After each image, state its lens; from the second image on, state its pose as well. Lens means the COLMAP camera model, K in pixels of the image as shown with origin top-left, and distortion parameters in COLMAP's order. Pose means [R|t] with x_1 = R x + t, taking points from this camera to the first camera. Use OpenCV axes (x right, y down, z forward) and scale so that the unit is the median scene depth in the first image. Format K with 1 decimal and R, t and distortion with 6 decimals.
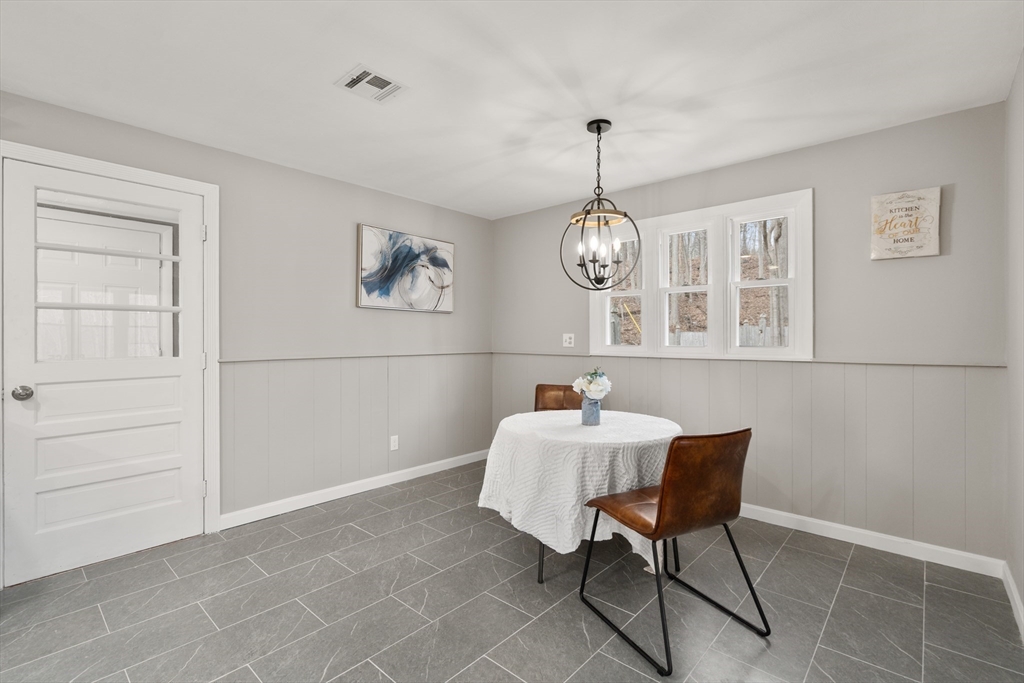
lens RADIAL K [[468.3, 0, 511.6], [0, 468.3, 336.2], [0, 0, 1]] dist [-0.003146, 0.002236]
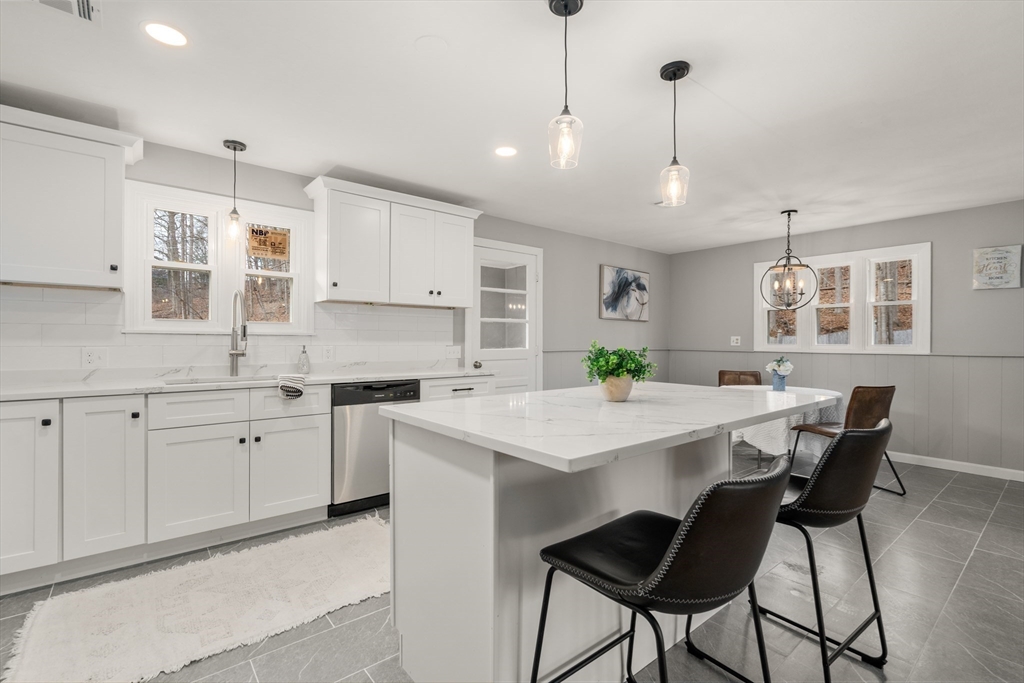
lens RADIAL K [[468.3, 0, 510.5], [0, 468.3, 340.3], [0, 0, 1]] dist [-0.003146, 0.002236]
pose [[0.988658, 0.006386, -0.150052, -0.389017], [-0.006102, 0.999979, 0.002358, 0.008531], [0.150064, -0.001415, 0.988675, -0.578131]]
